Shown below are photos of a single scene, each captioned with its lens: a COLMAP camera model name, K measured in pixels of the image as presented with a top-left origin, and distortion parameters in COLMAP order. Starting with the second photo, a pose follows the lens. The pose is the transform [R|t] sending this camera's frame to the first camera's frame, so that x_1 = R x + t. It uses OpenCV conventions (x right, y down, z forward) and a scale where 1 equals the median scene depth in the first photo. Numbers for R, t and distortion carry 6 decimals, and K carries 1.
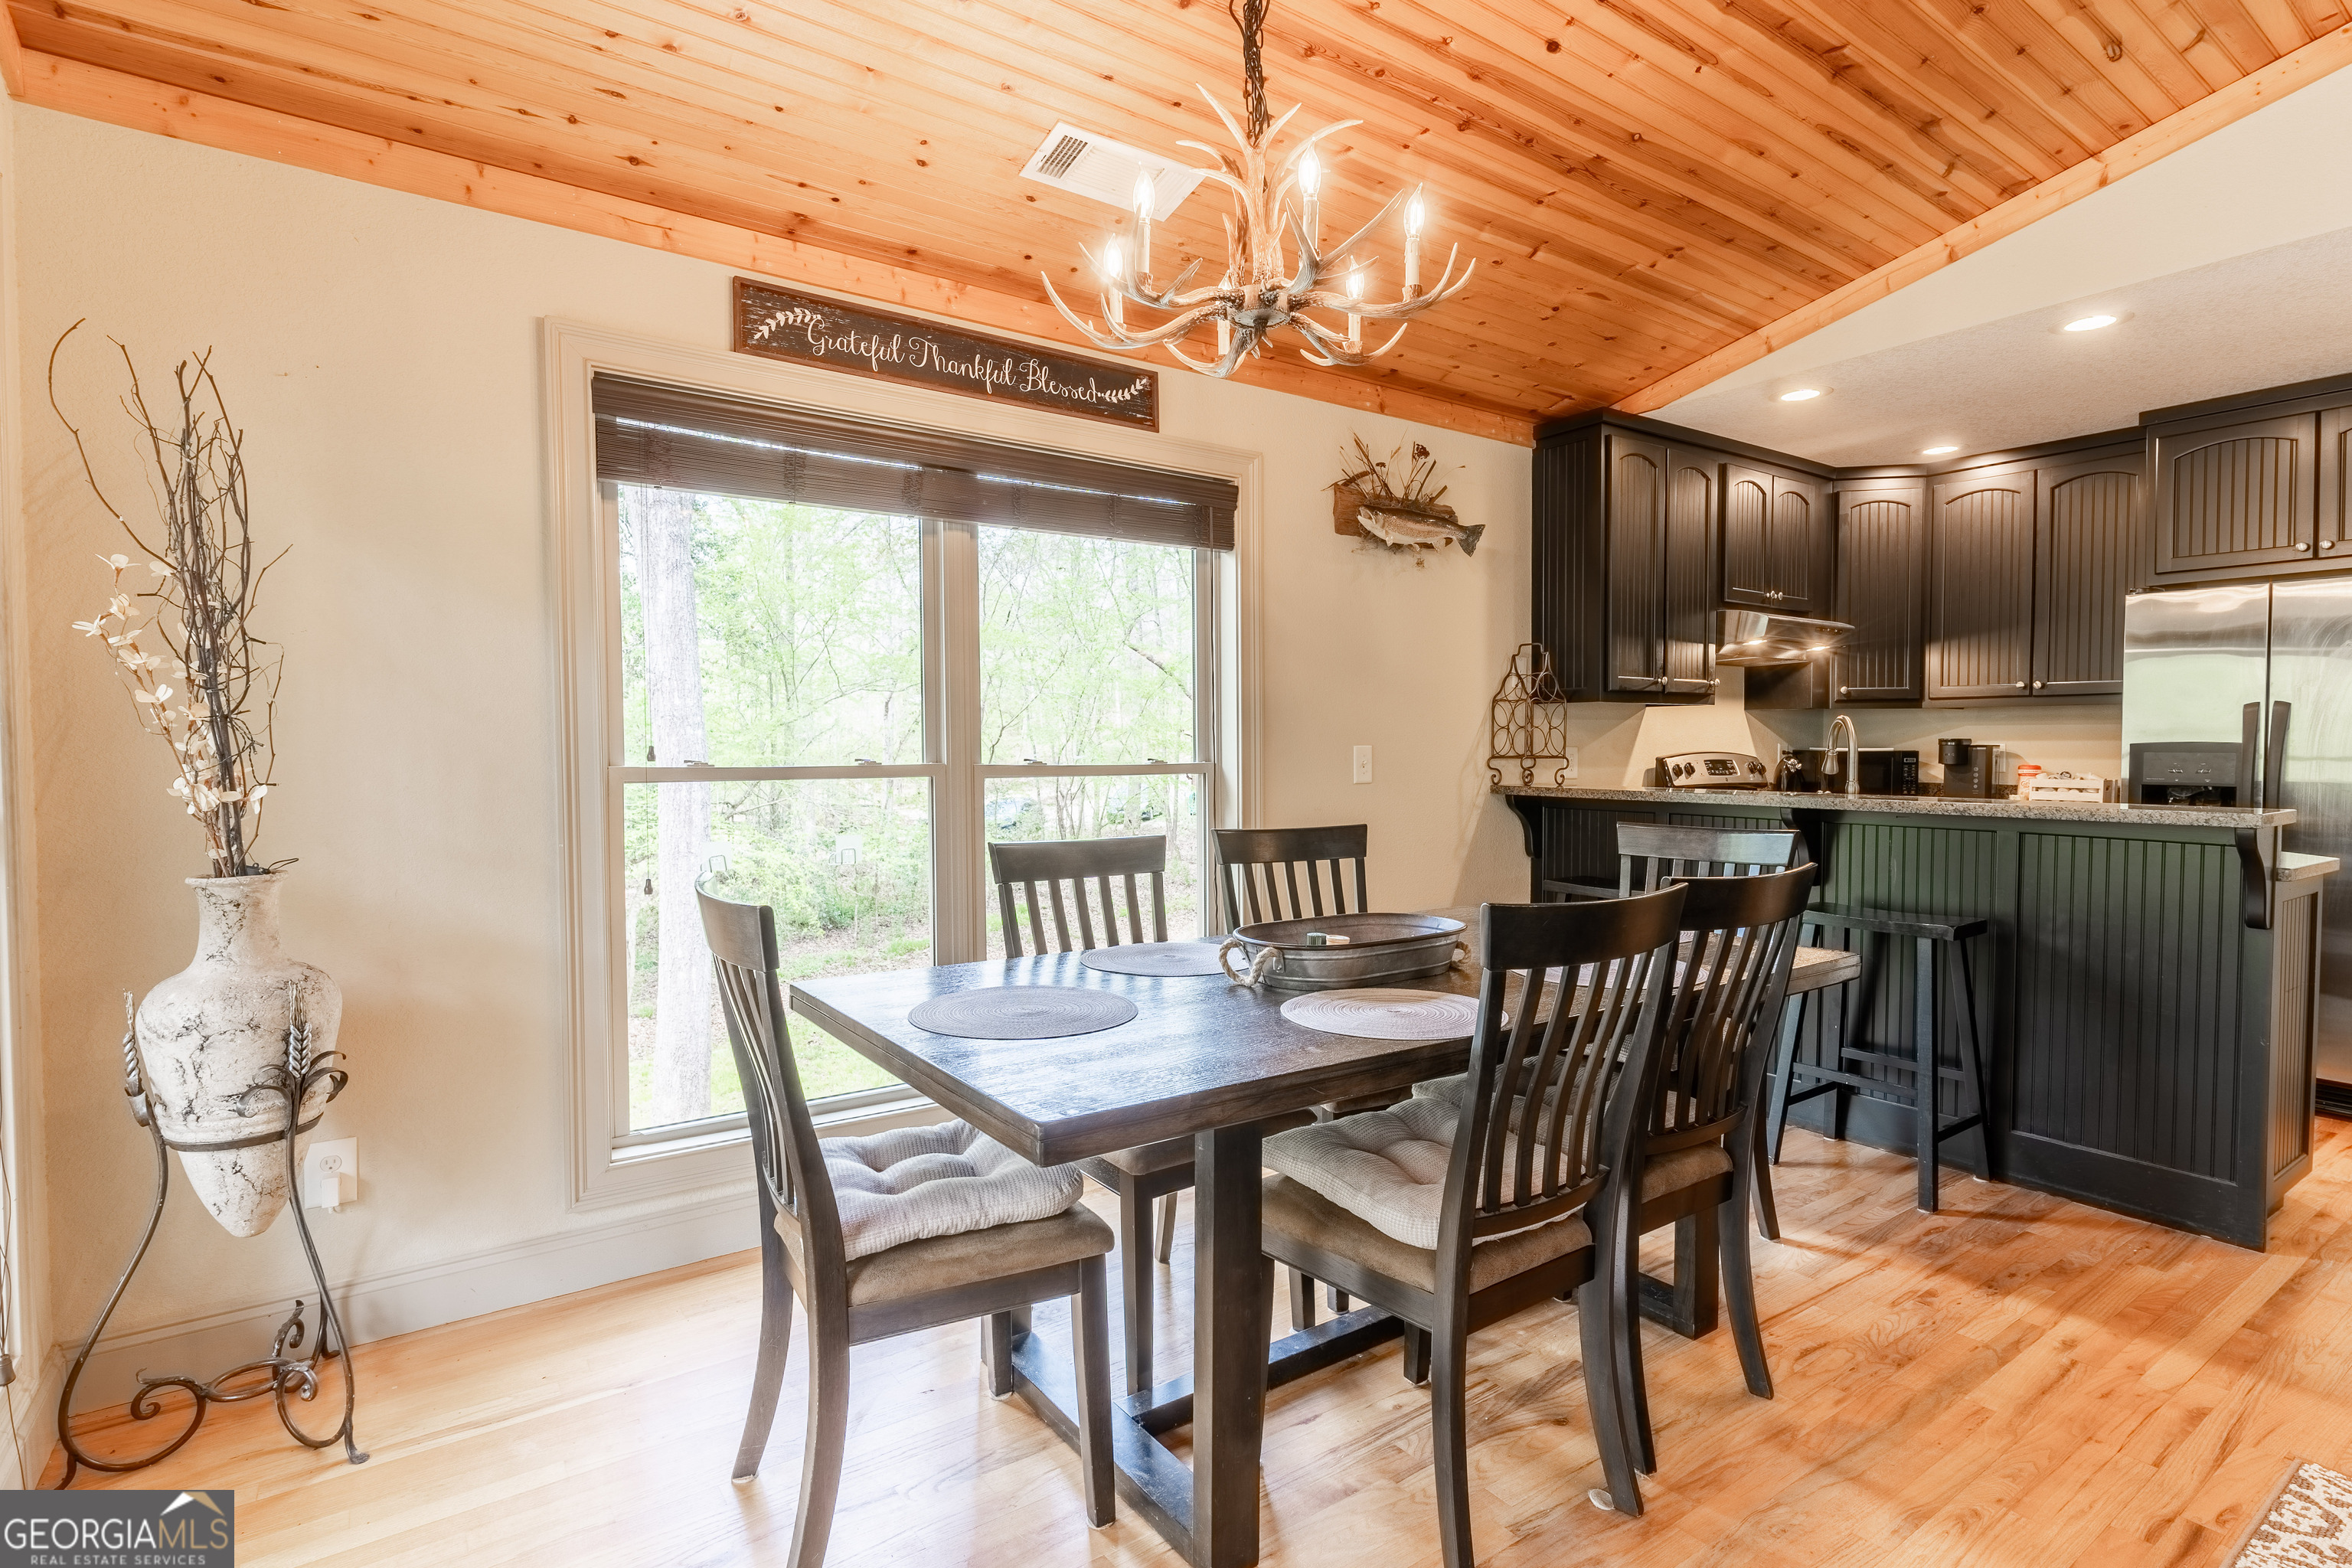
lens RADIAL K [[1162.5, 0, 1190.7], [0, 1162.5, 781.7], [0, 0, 1]] dist [0.001253, -0.000665]
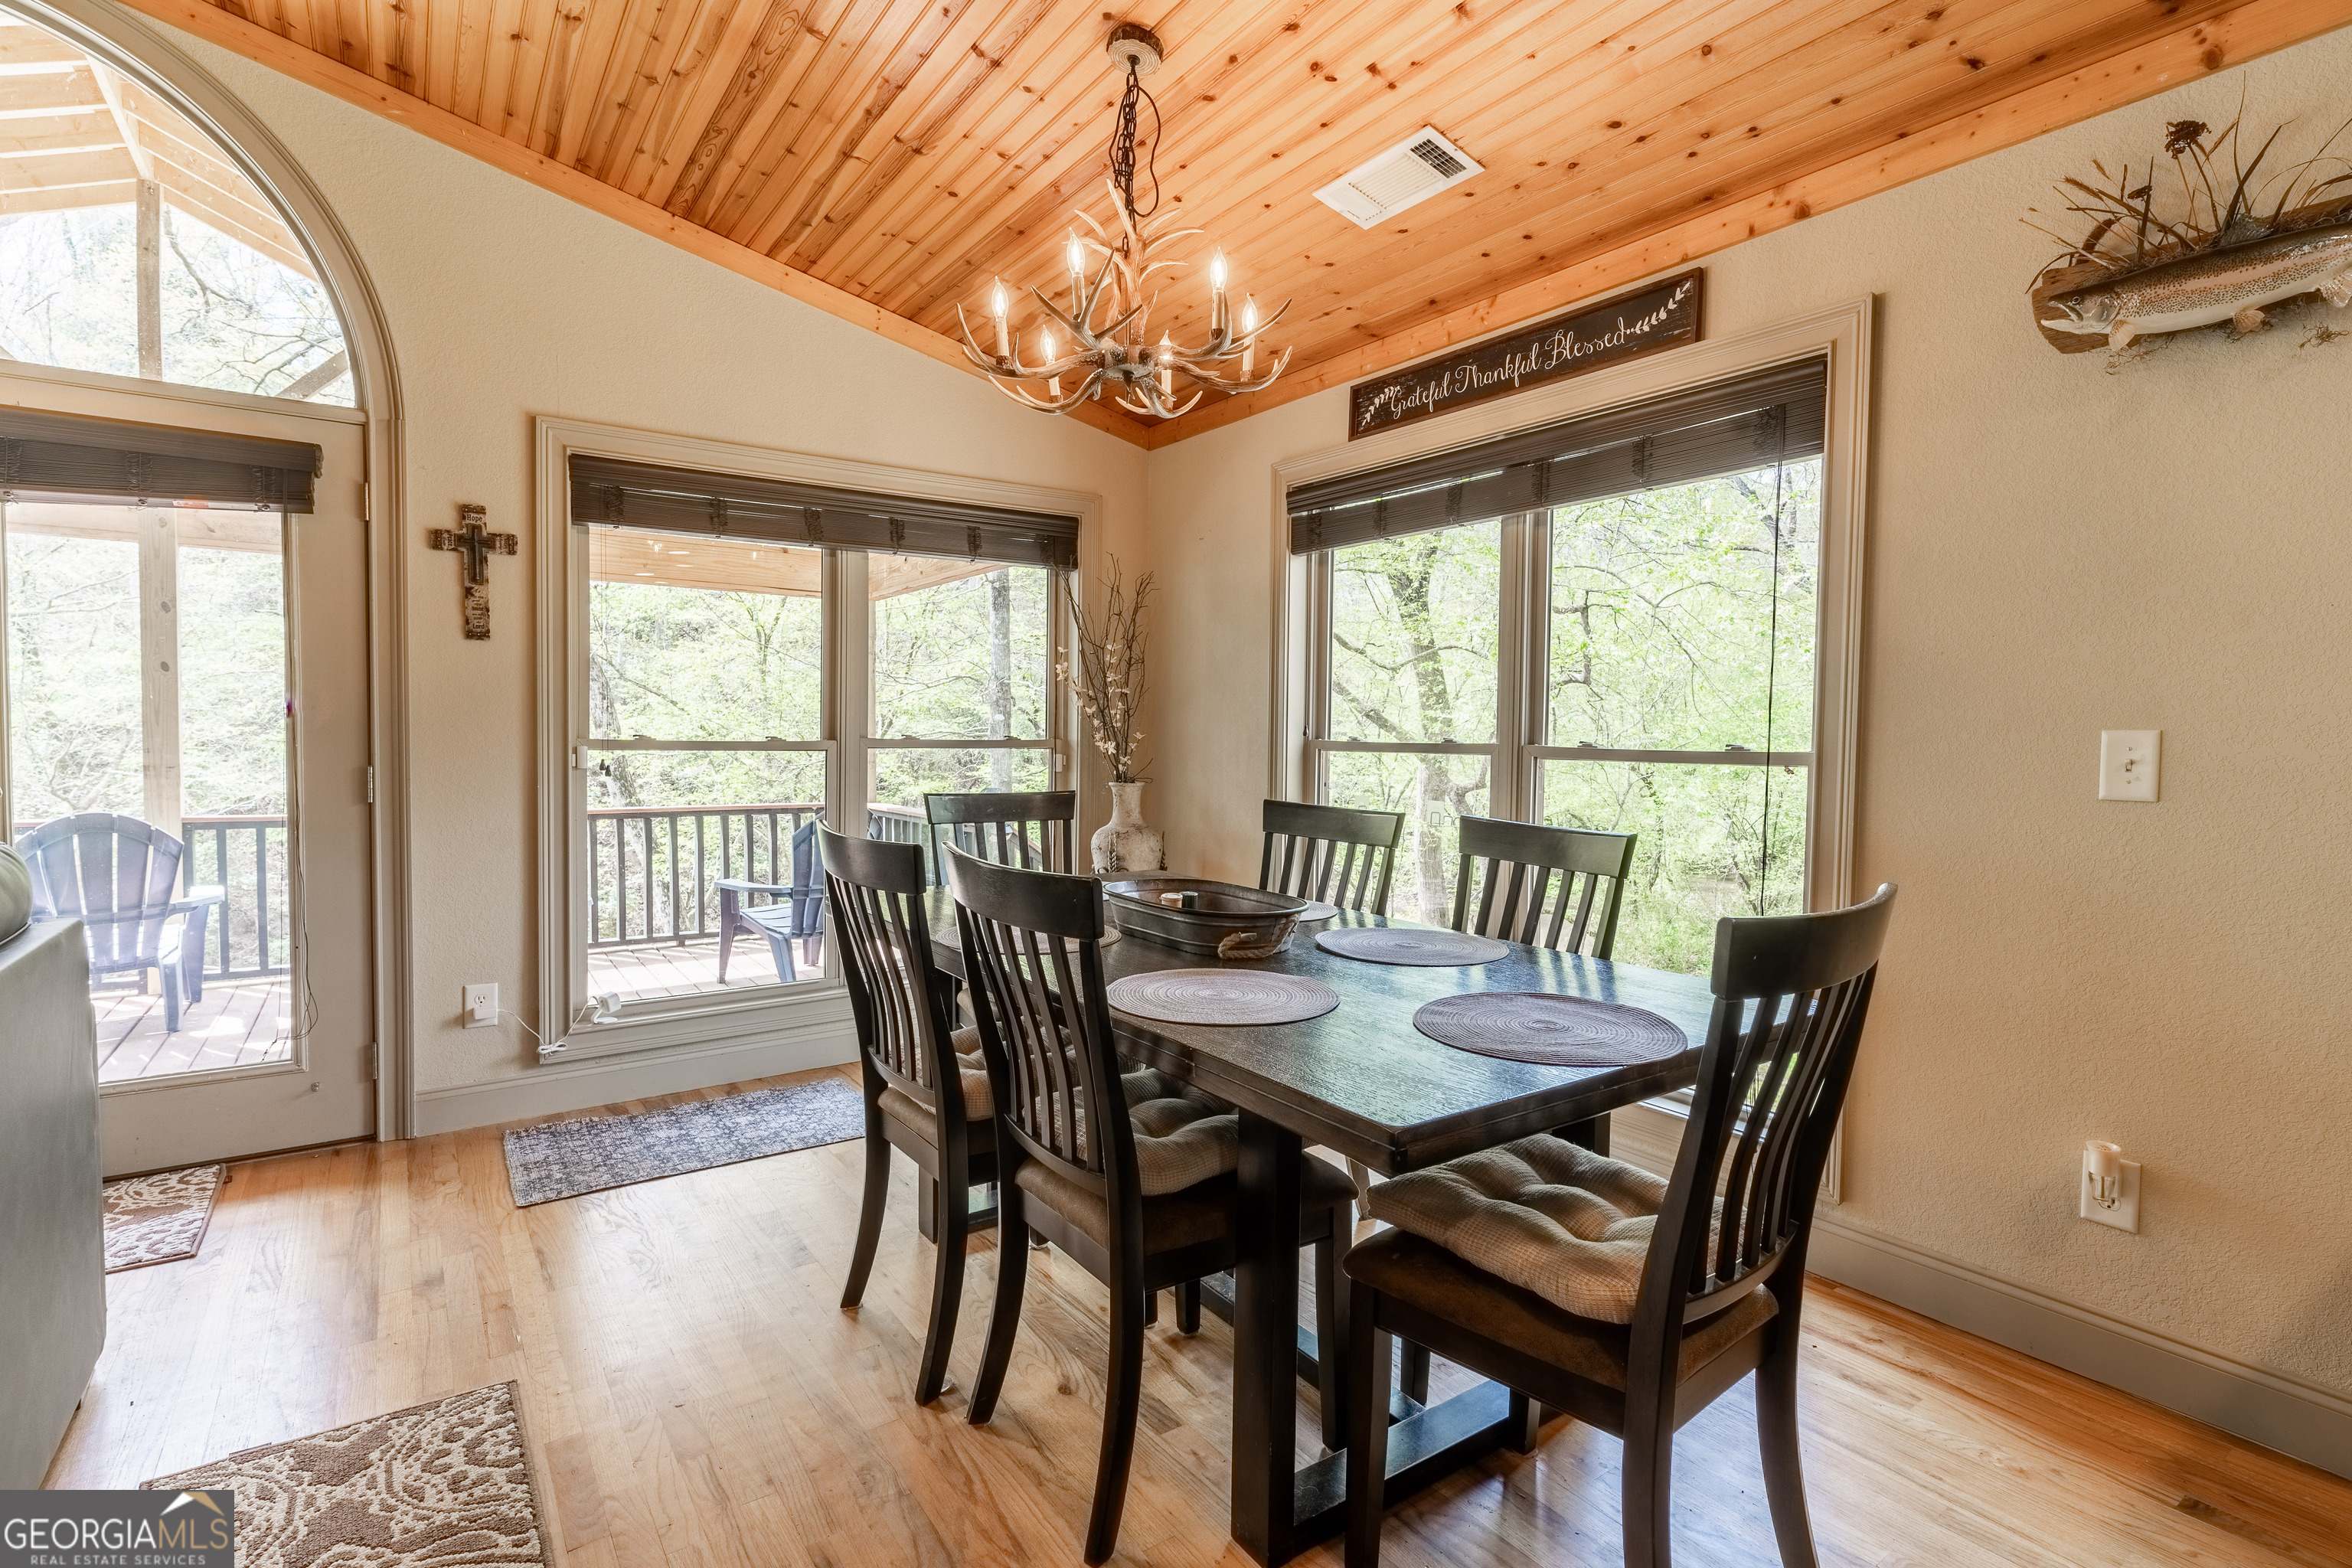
lens RADIAL K [[1116.2, 0, 1176.1], [0, 1116.2, 776.4], [0, 0, 1]] dist [0.001099, 0.000239]
pose [[-0.009730, 0.043186, -0.999020, 0.795102], [-0.042216, 0.998158, 0.043560, -0.016169], [0.999061, 0.042598, -0.007889, 0.678873]]
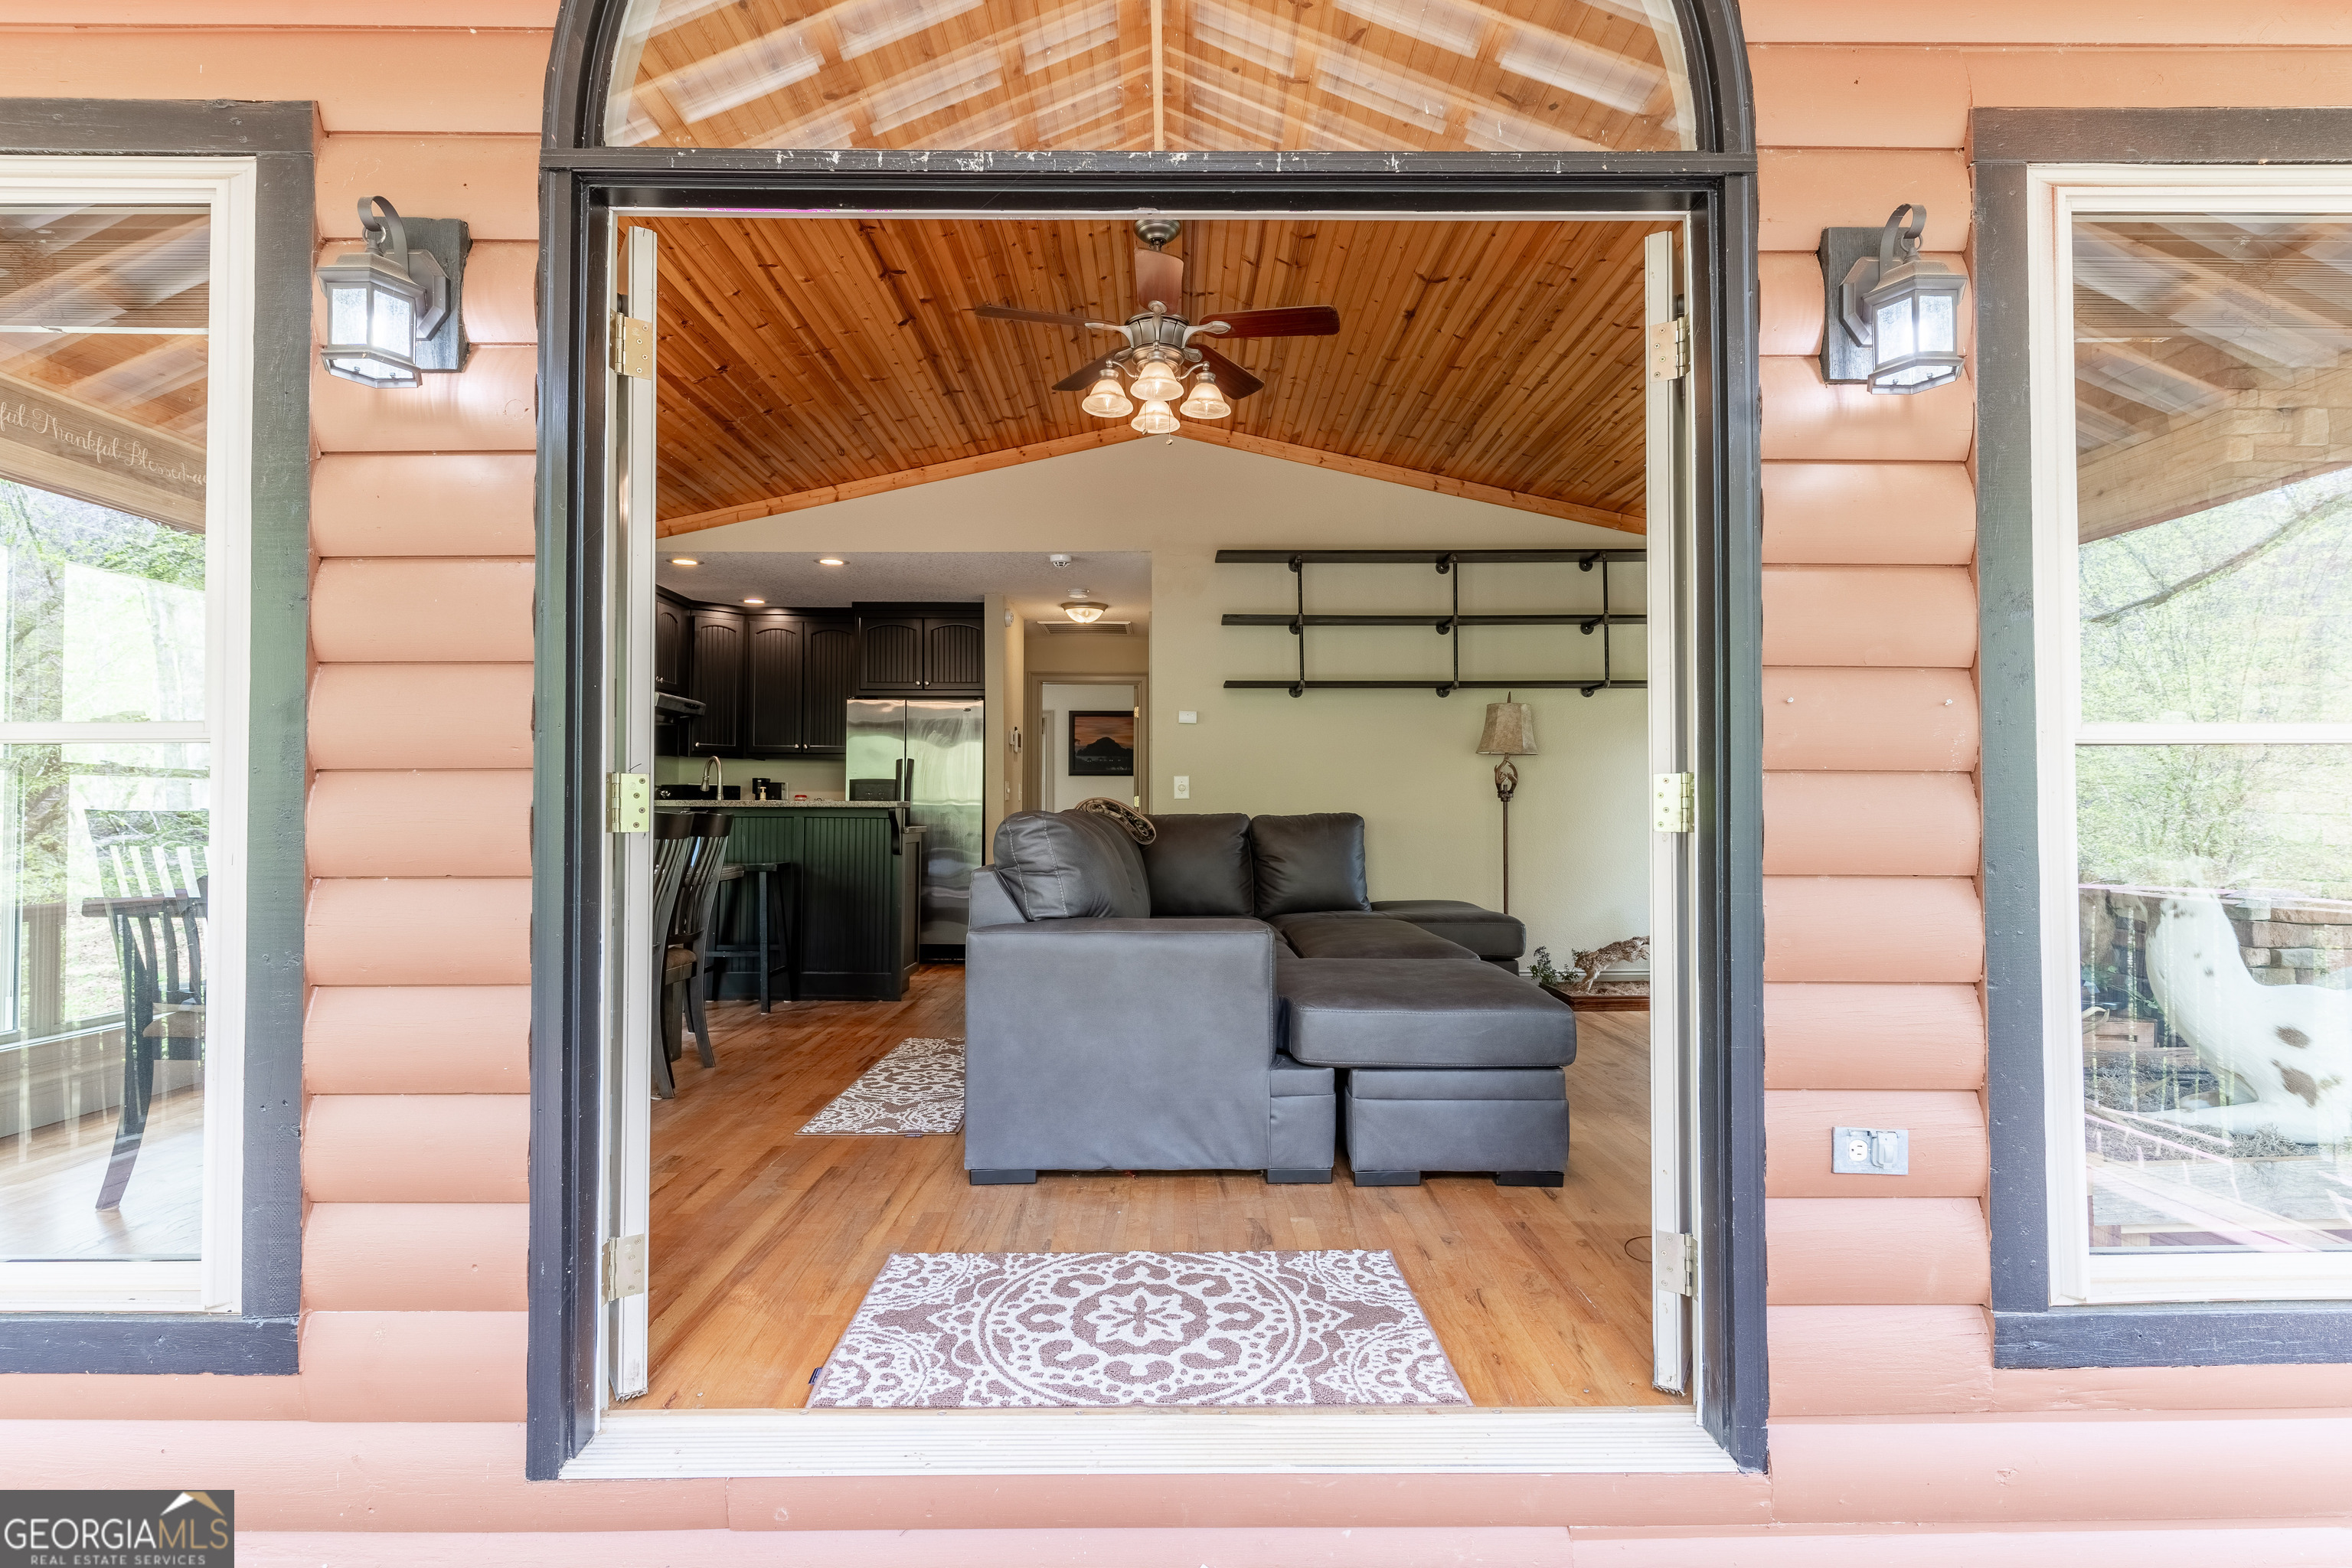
lens RADIAL K [[1162.5, 0, 1190.7], [0, 1162.5, 781.7], [0, 0, 1]] dist [0.001253, -0.000665]
pose [[0.568819, 0.024112, 0.822109, -0.500960], [0.023369, 0.998693, -0.045460, 0.083980], [-0.822130, 0.045070, 0.567512, -0.614403]]
